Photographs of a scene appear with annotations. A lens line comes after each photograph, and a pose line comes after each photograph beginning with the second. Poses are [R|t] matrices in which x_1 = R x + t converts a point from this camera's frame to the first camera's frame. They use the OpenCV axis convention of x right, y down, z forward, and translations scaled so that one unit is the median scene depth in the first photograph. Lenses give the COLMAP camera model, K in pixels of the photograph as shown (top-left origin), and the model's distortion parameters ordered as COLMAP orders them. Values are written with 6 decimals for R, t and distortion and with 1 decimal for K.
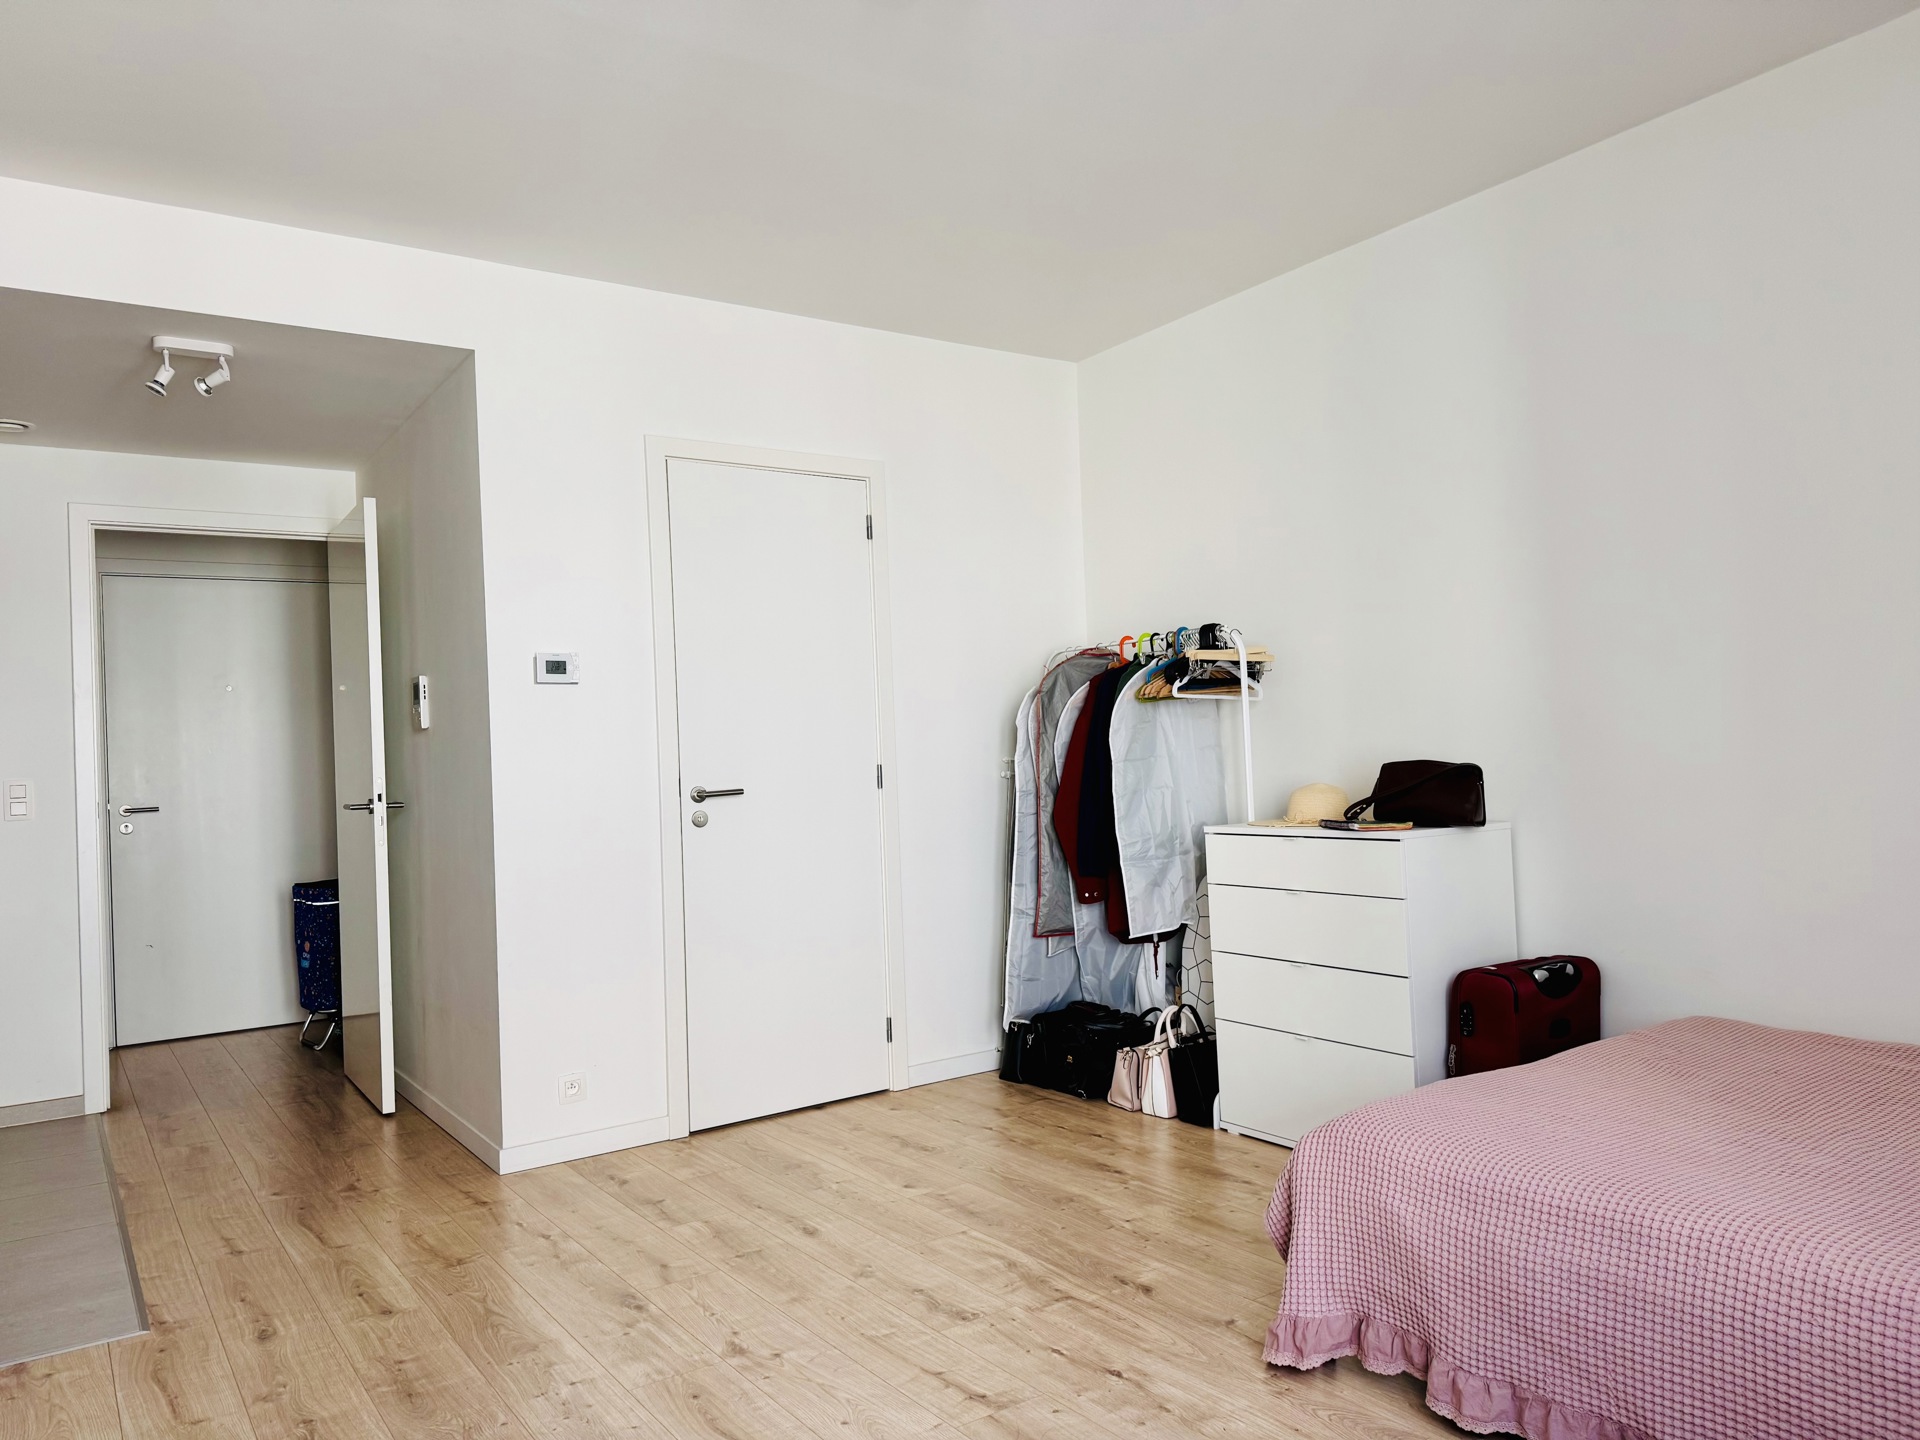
lens RADIAL K [[1347.1, 0, 951.1], [0, 1347.1, 726.1], [0, 0, 1]] dist [0.102451, -0.160039]
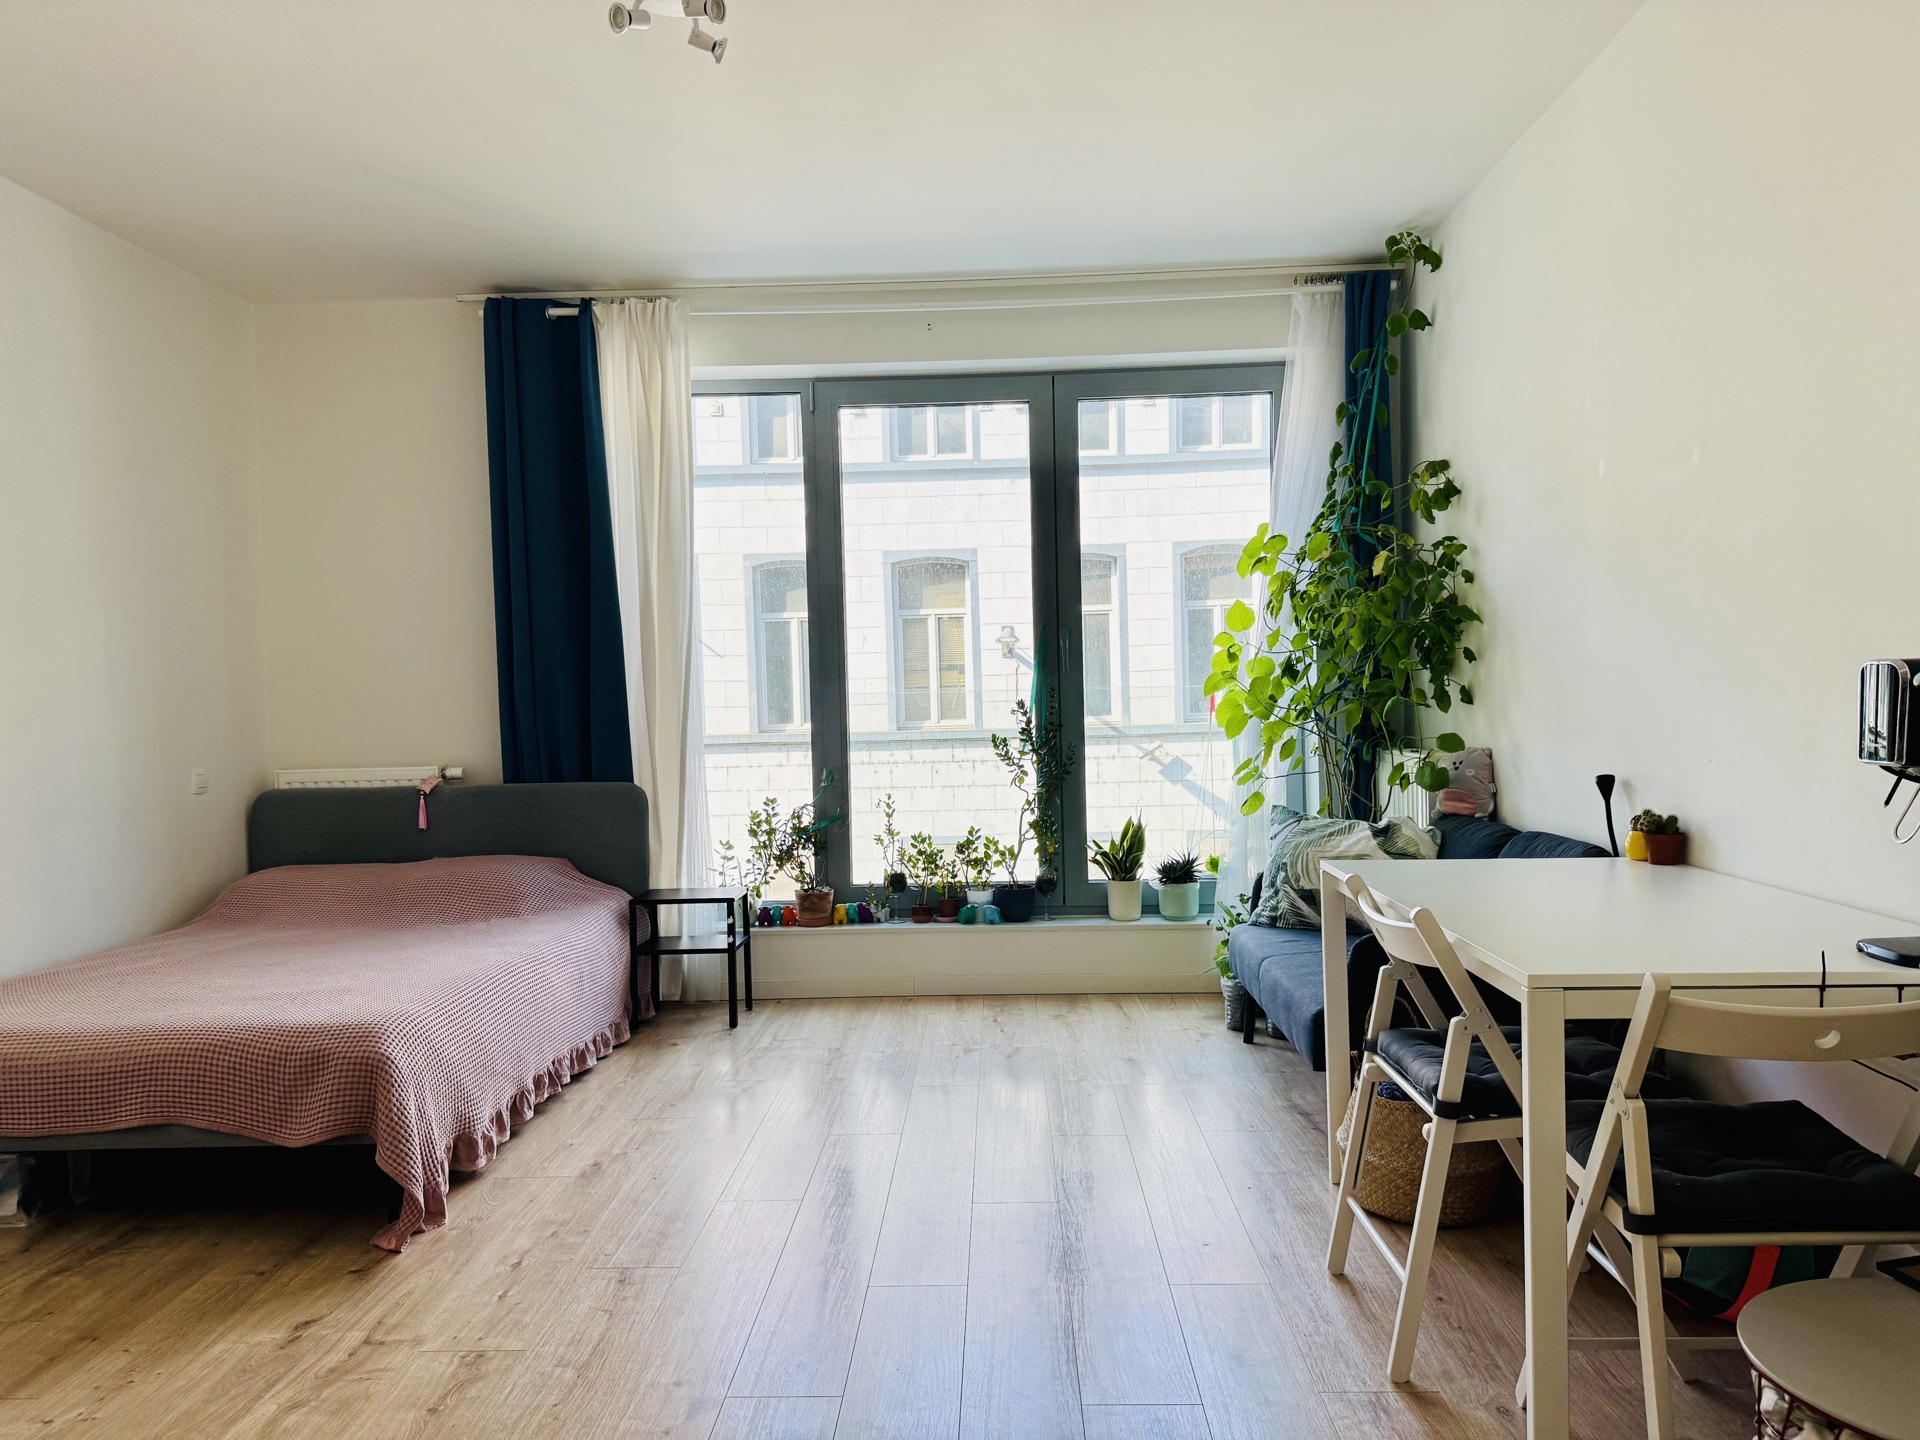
lens RADIAL K [[1347.1, 0, 951.1], [0, 1347.1, 726.1], [0, 0, 1]] dist [0.102451, -0.160039]
pose [[-0.799385, 0.049048, 0.598814, -0.685370], [0.047377, 0.998705, -0.018557, 0.061803], [-0.598949, 0.013536, -0.800673, 1.358003]]
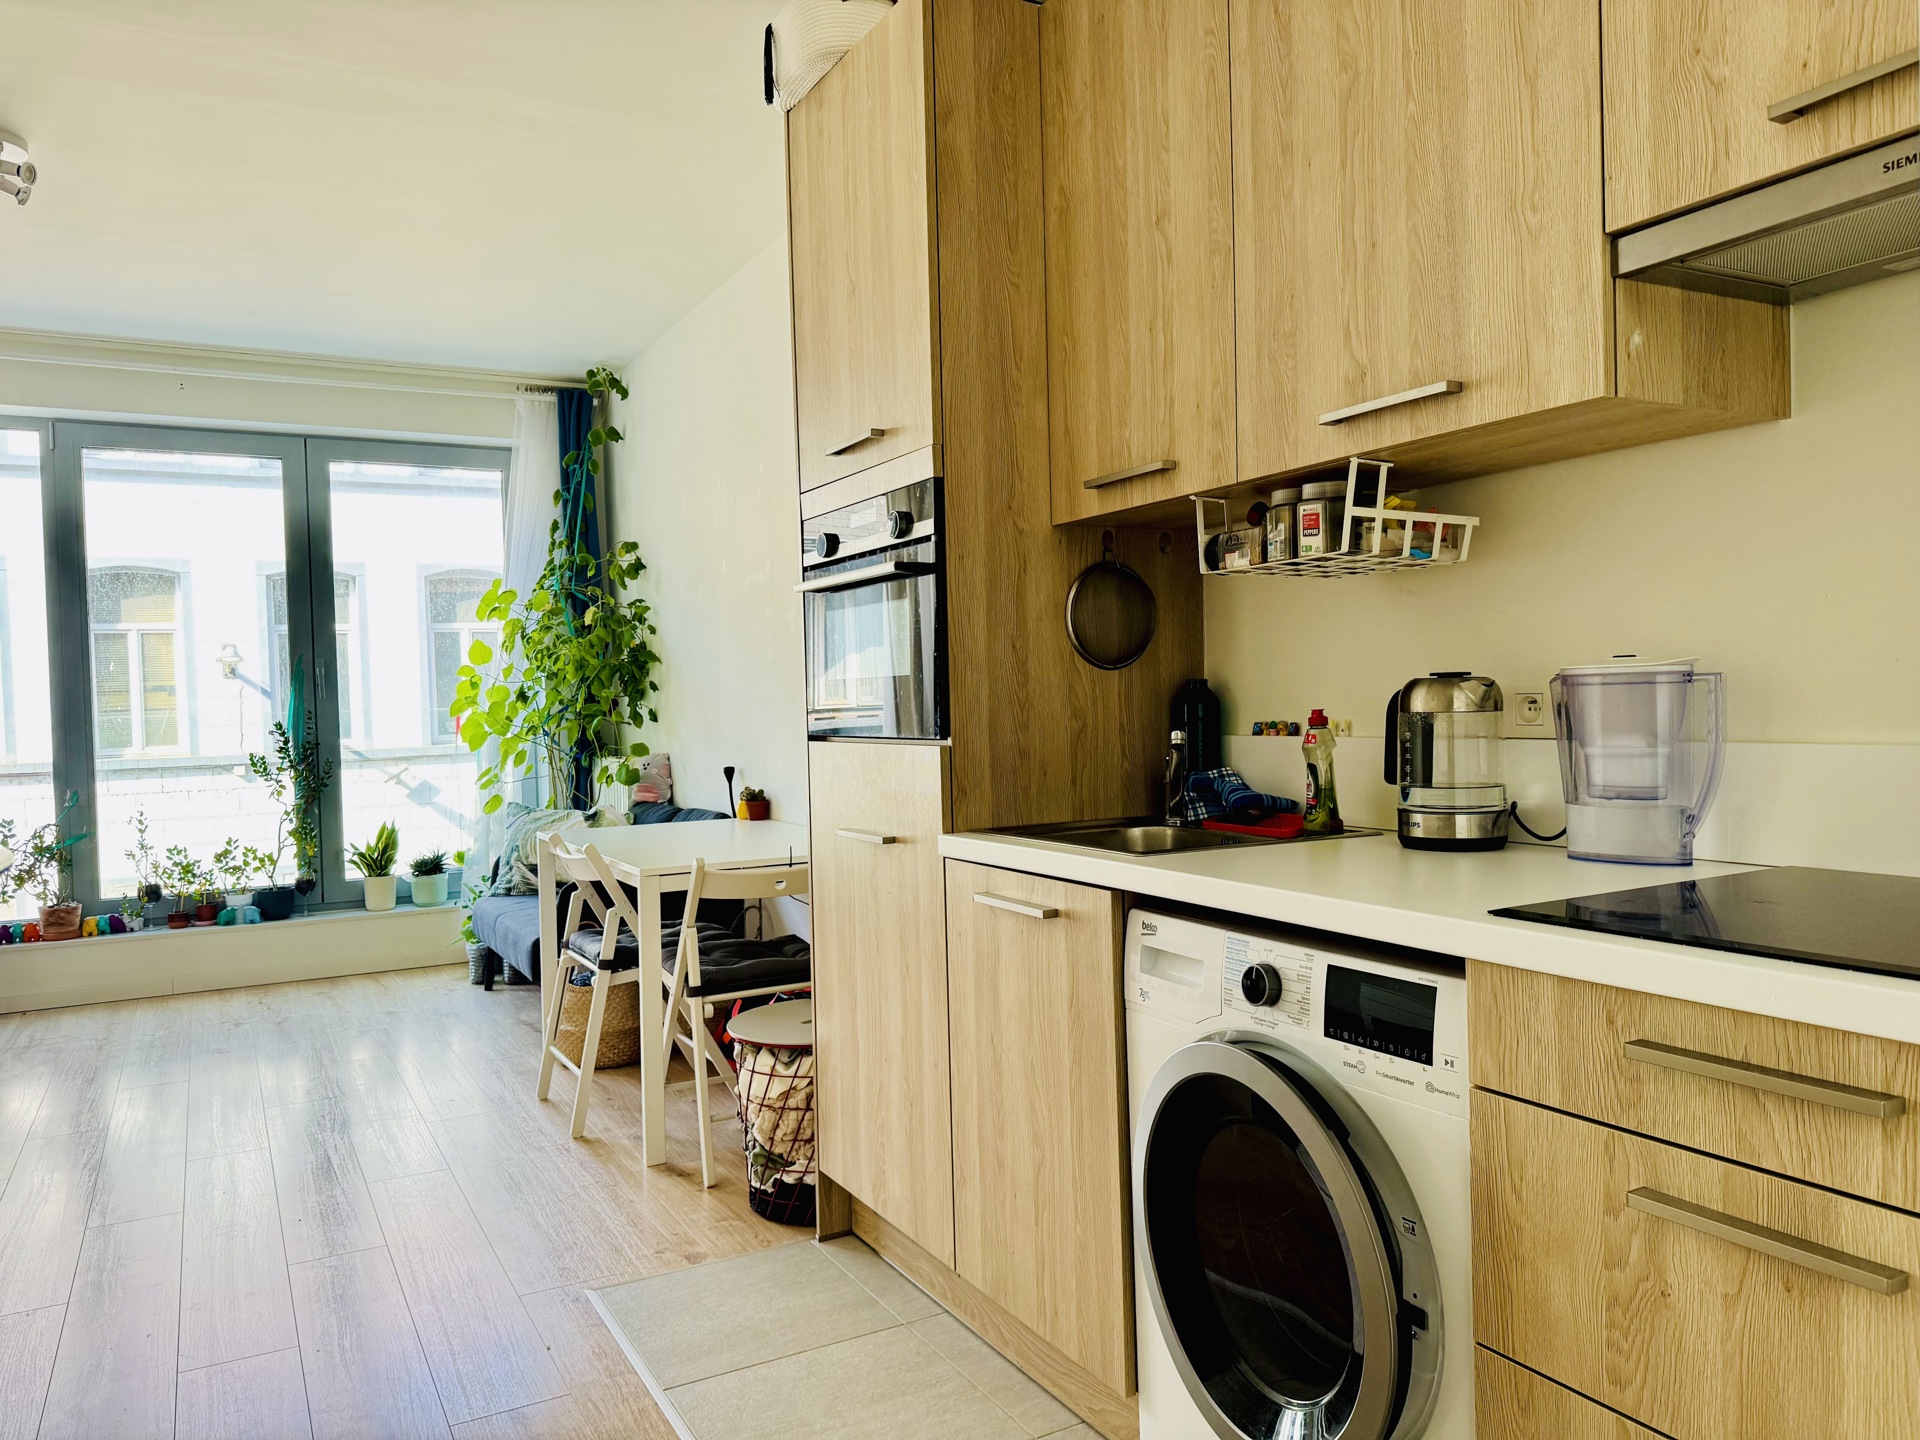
lens RADIAL K [[1347.1, 0, 951.1], [0, 1347.1, 726.1], [0, 0, 1]] dist [0.102451, -0.160039]
pose [[-0.991935, 0.068574, 0.106592, -0.885720], [0.068623, 0.997637, -0.003217, 0.078519], [-0.106560, 0.004124, -0.994298, 1.758727]]
